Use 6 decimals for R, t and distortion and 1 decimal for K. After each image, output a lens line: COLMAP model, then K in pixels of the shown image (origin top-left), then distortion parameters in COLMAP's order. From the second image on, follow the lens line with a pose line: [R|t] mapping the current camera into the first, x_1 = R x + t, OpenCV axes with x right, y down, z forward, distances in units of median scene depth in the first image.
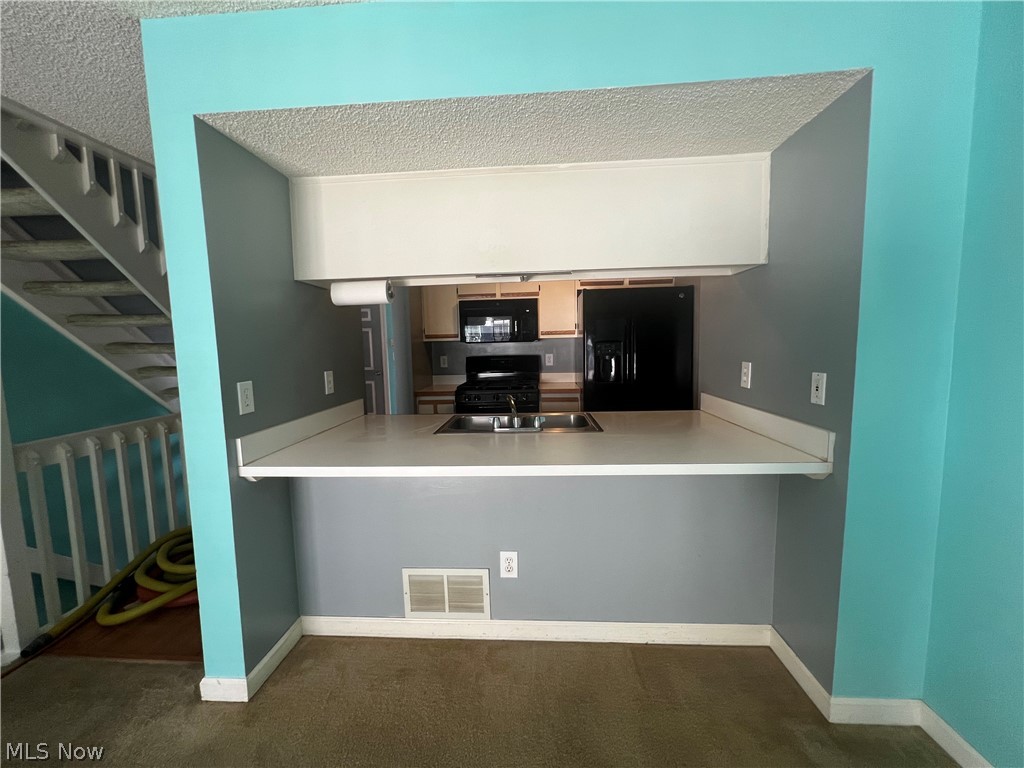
lens RADIAL K [[412.0, 0, 513.5], [0, 412.0, 385.4], [0, 0, 1]] dist [-0.001890, 0.000742]
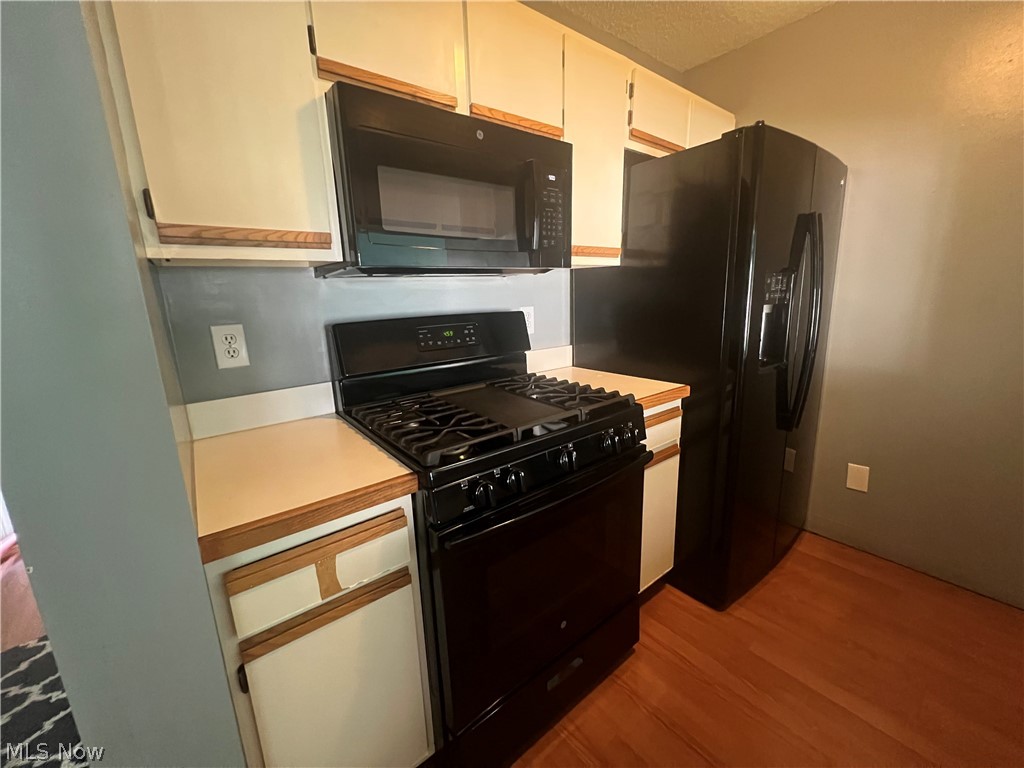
lens RADIAL K [[412.0, 0, 513.9], [0, 412.0, 382.2], [0, 0, 1]] dist [-0.001890, 0.000742]
pose [[0.739198, -0.144677, 0.657765, -0.228581], [0.081358, 0.988684, 0.126033, -0.057581], [-0.668556, -0.039648, 0.742604, 0.733280]]
